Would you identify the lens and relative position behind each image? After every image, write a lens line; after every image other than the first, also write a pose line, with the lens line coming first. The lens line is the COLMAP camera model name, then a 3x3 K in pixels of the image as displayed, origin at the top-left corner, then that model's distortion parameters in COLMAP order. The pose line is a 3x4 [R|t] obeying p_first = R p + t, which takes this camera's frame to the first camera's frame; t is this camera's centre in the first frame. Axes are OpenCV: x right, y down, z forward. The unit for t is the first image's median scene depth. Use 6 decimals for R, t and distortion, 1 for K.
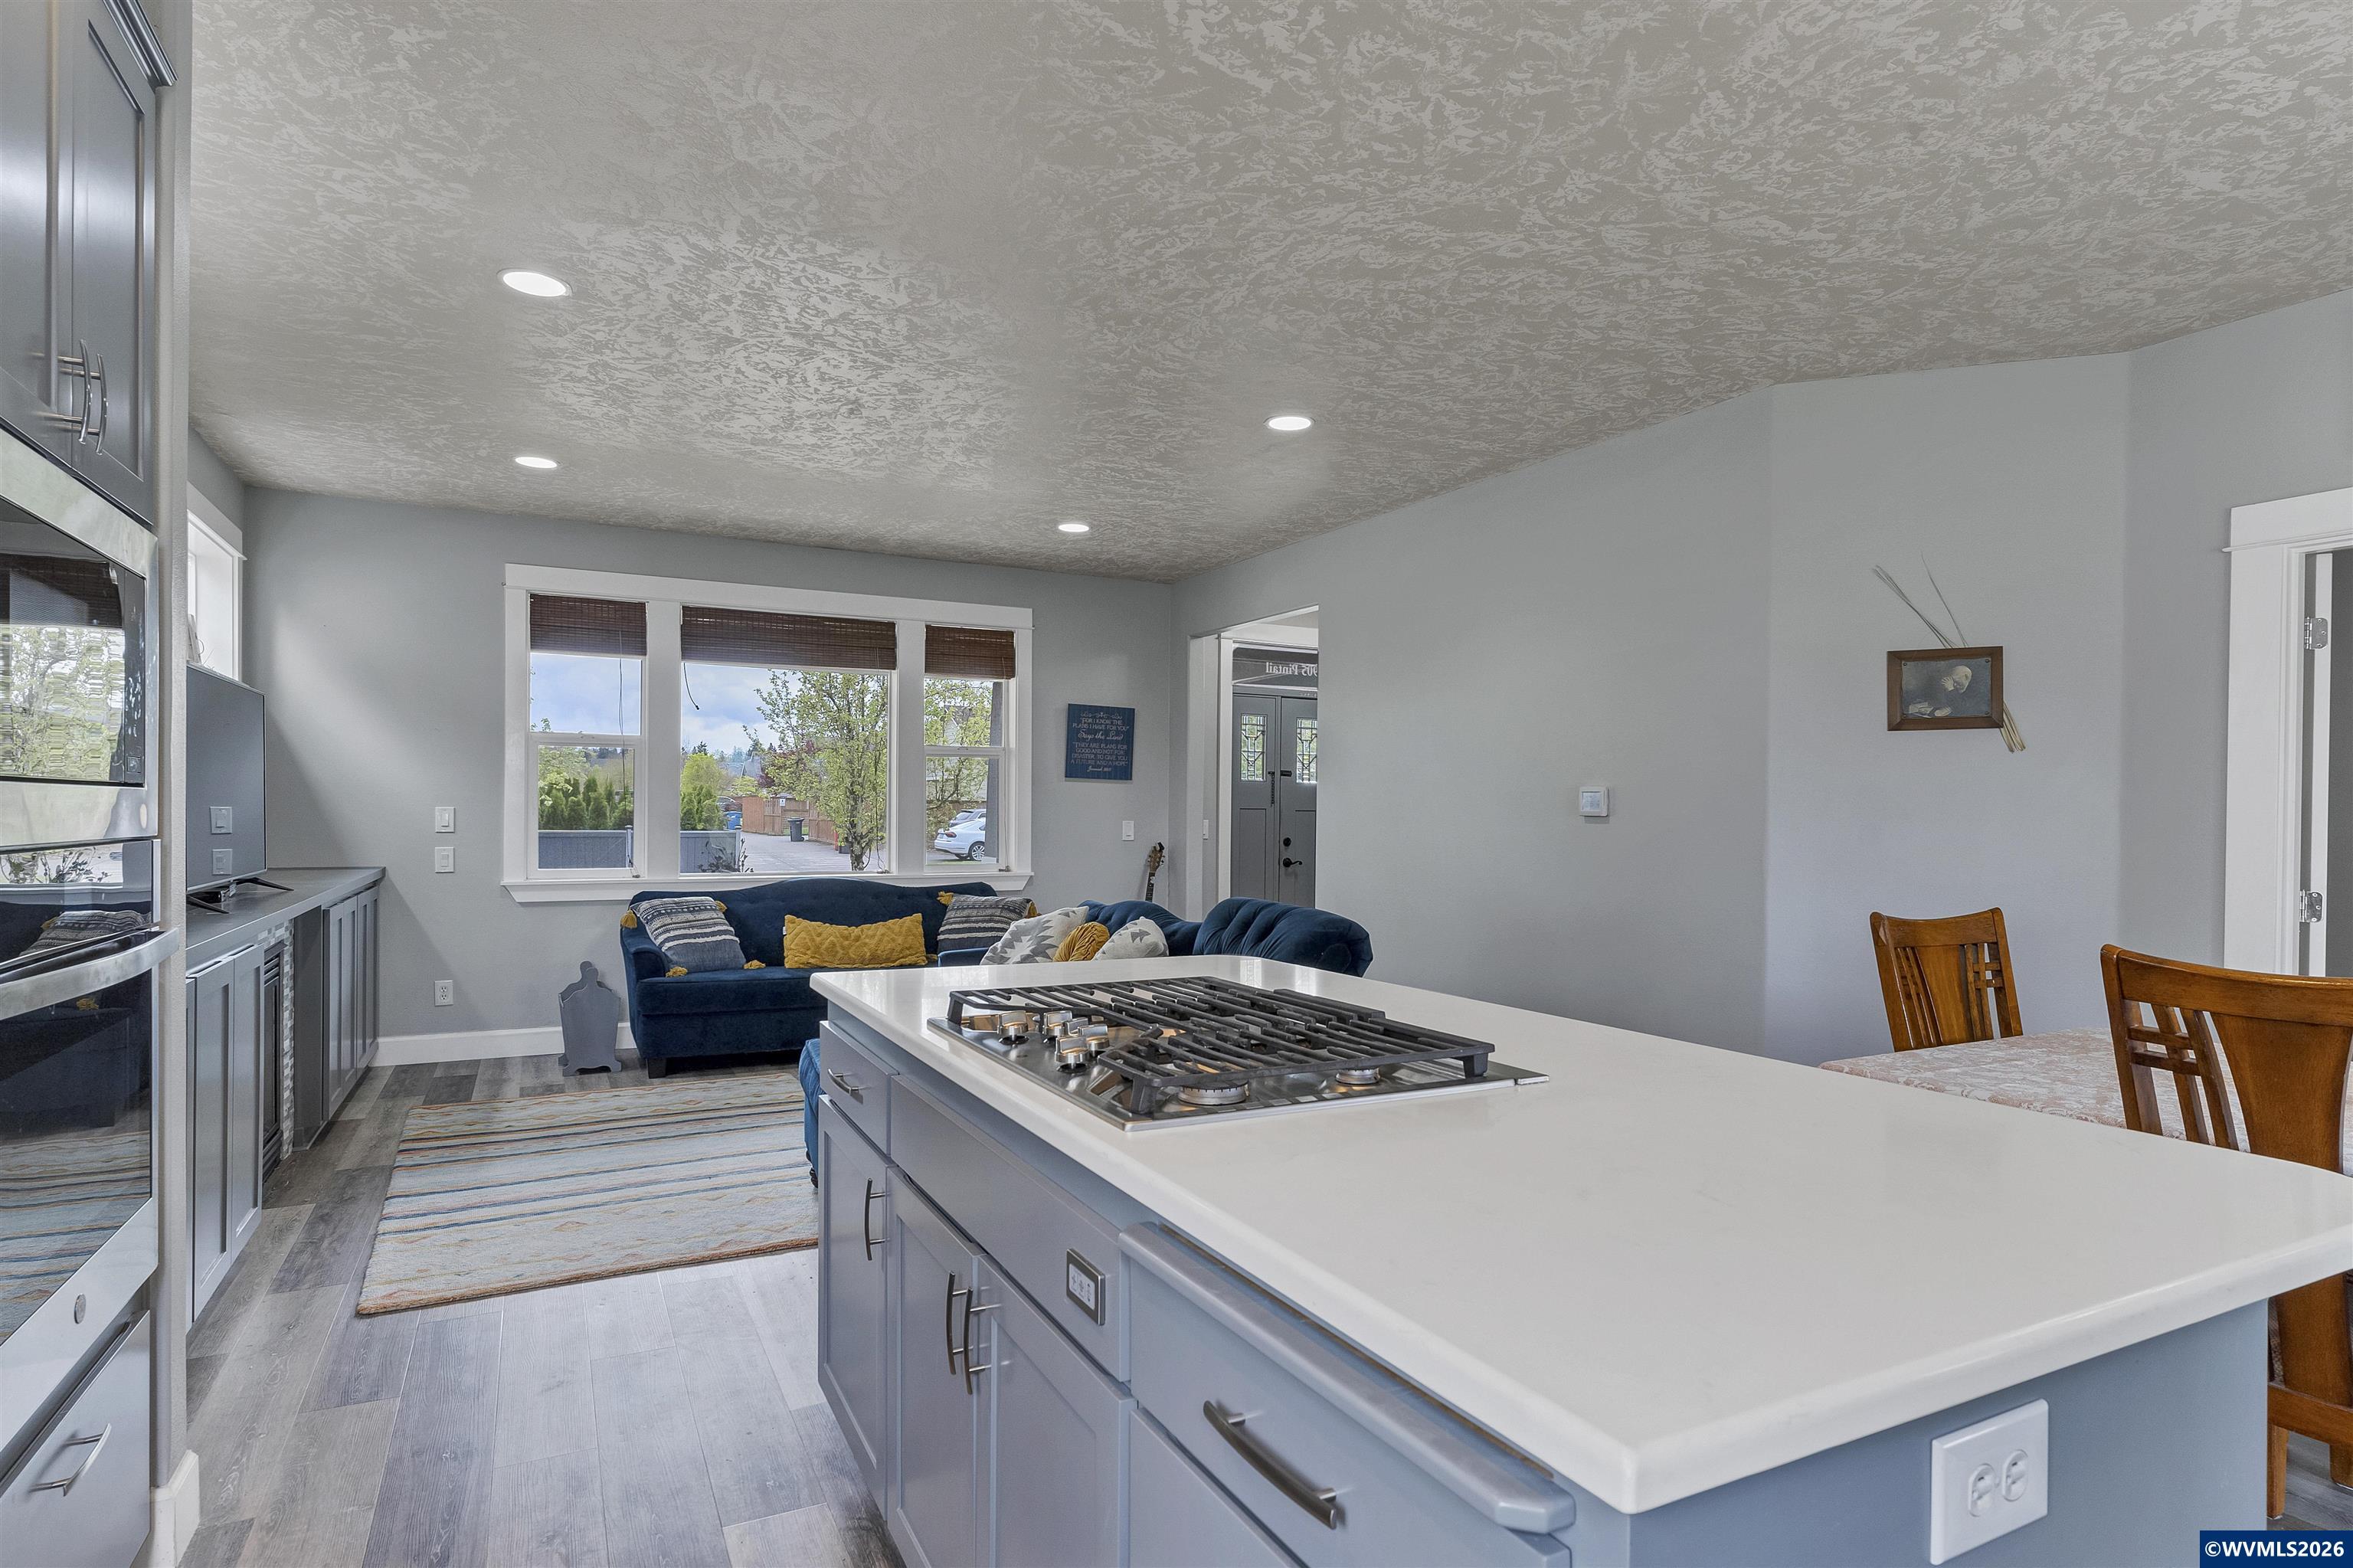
lens RADIAL K [[1224.5, 0, 1188.5], [0, 1224.5, 821.6], [0, 0, 1]] dist [-0.002188, -0.000903]
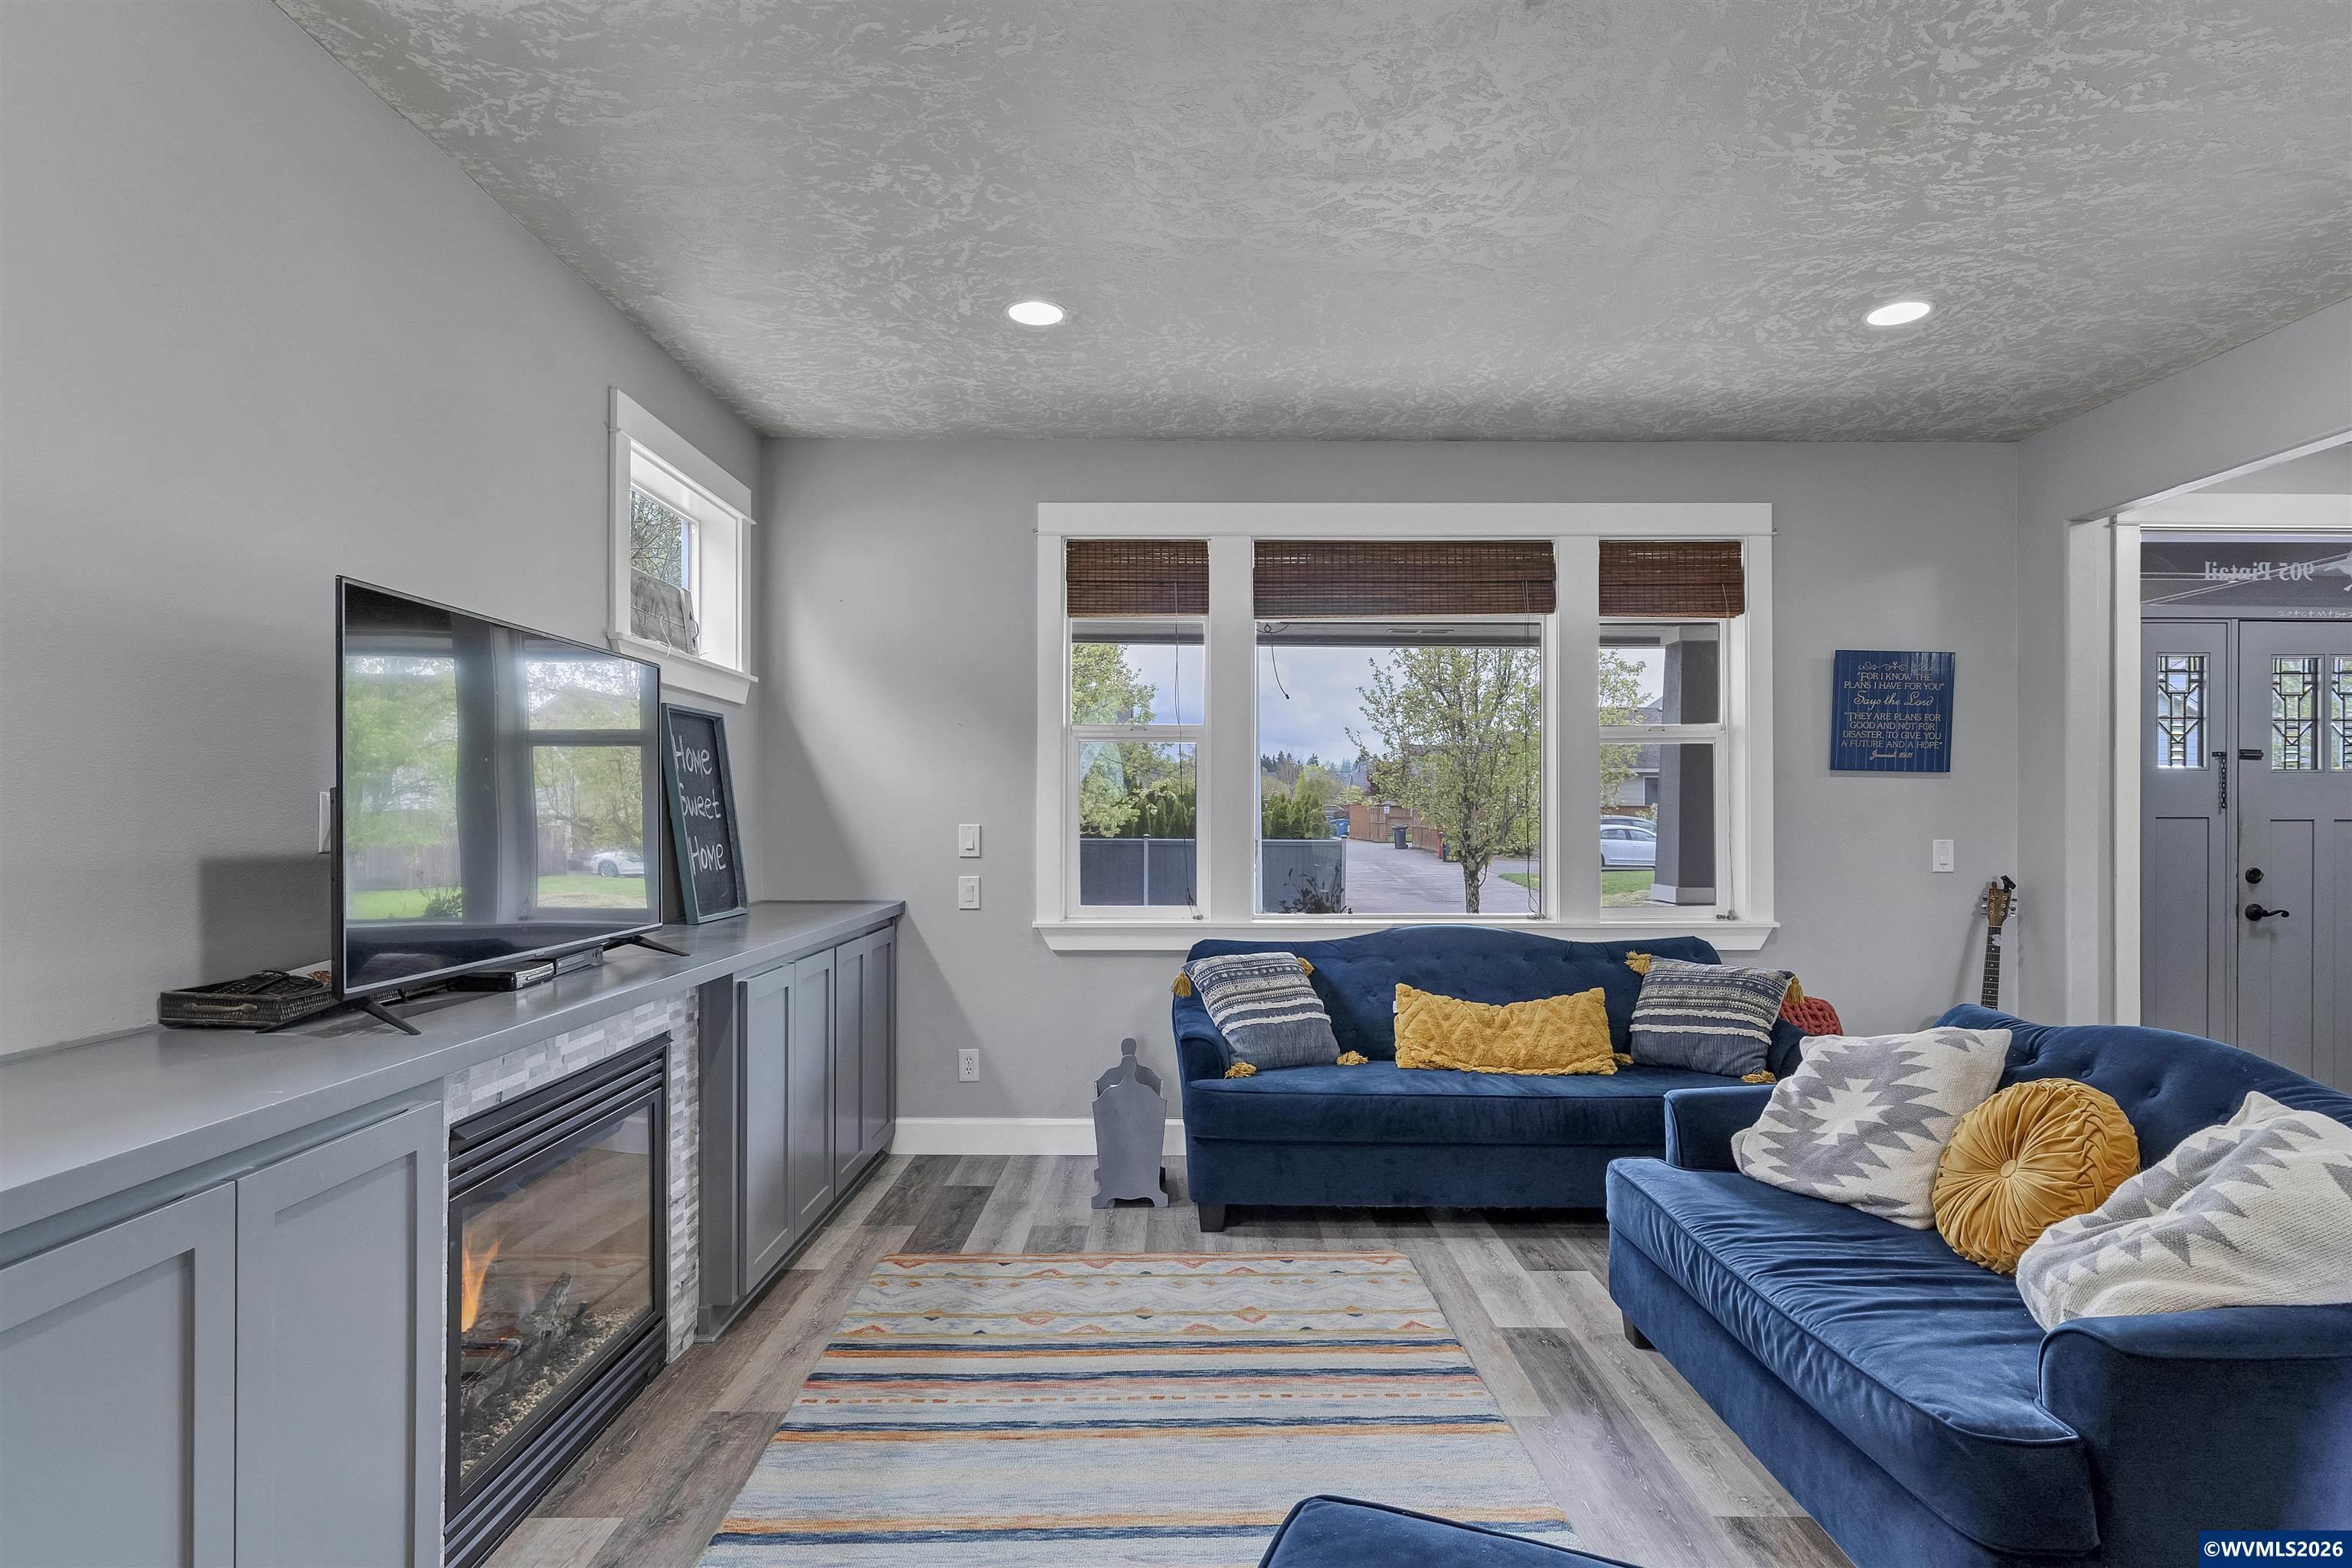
lens RADIAL K [[1223.9, 0, 1173.1], [0, 1223.9, 799.6], [0, 0, 1]] dist [-0.002188, -0.000903]
pose [[0.880848, -0.012943, -0.473222, -0.120869], [0.002004, 0.999719, -0.023612, -0.008477], [0.473395, 0.019850, 0.880626, 0.356998]]
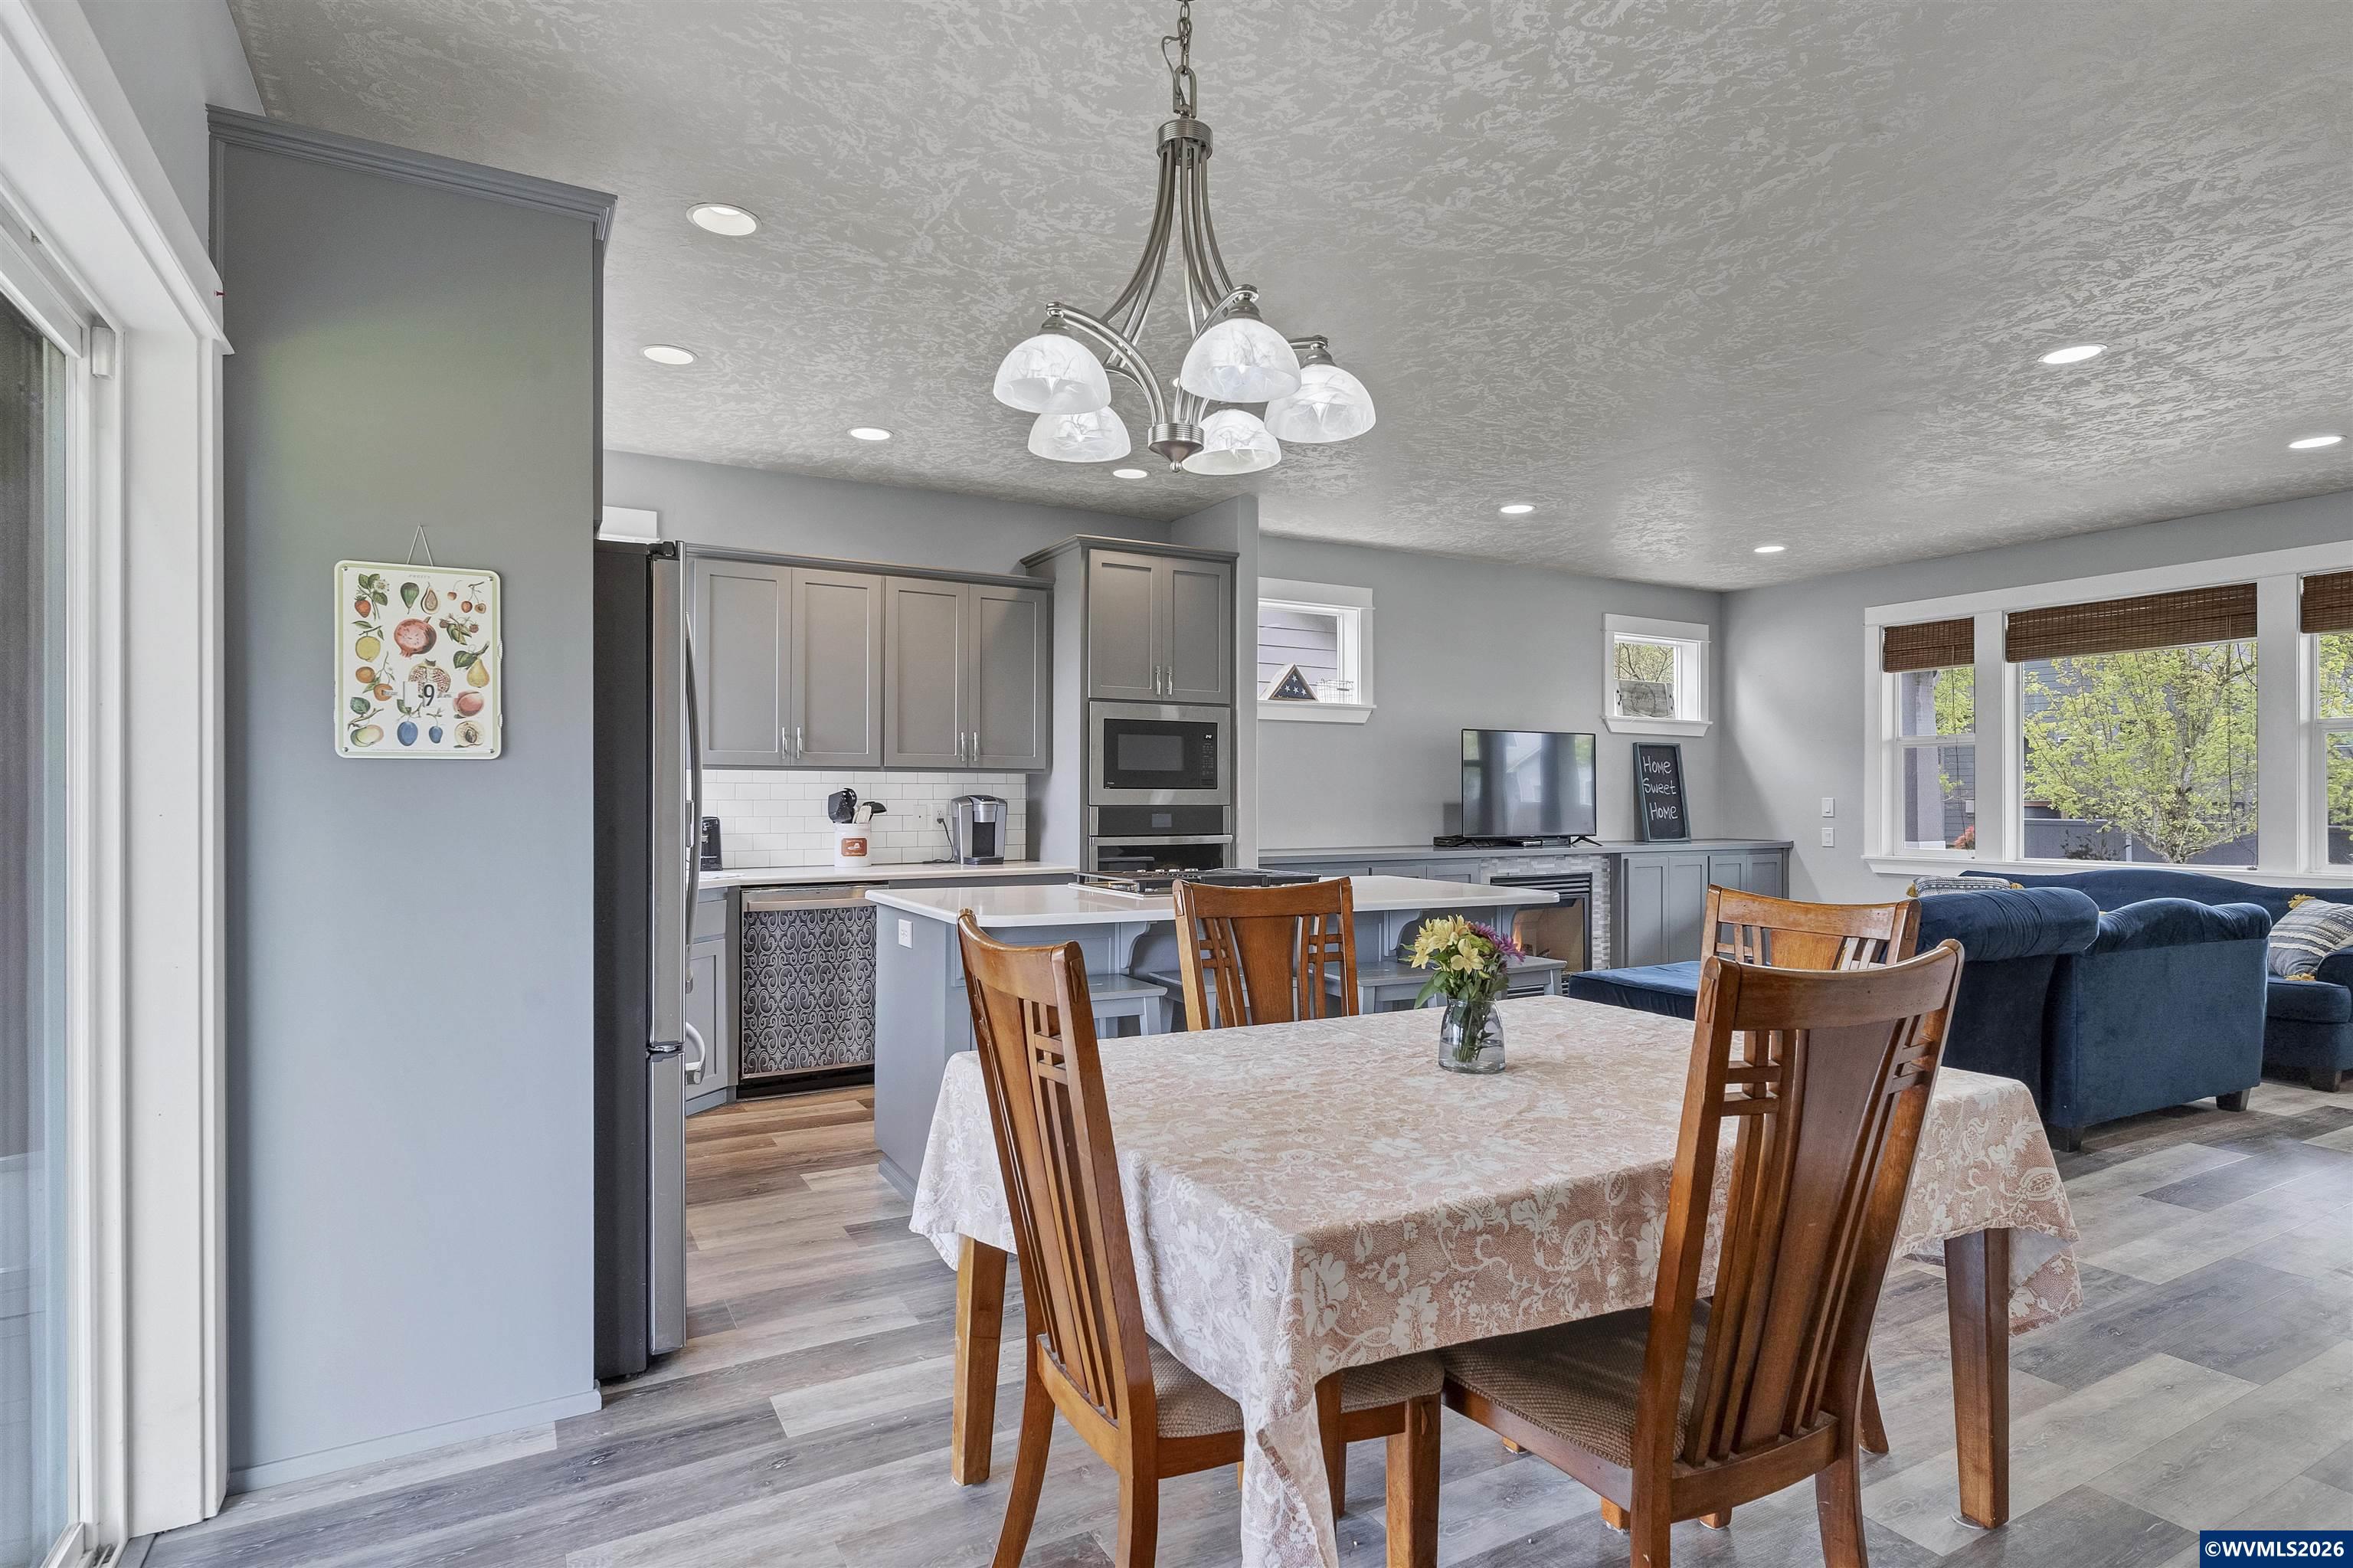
lens RADIAL K [[1224.5, 0, 1186.4], [0, 1224.5, 795.9], [0, 0, 1]] dist [-0.002188, -0.000903]
pose [[0.036449, -0.012854, -0.999253, 0.666991], [-0.011733, 0.999843, -0.013290, 0.011206], [0.999267, 0.012209, 0.036293, 0.231353]]
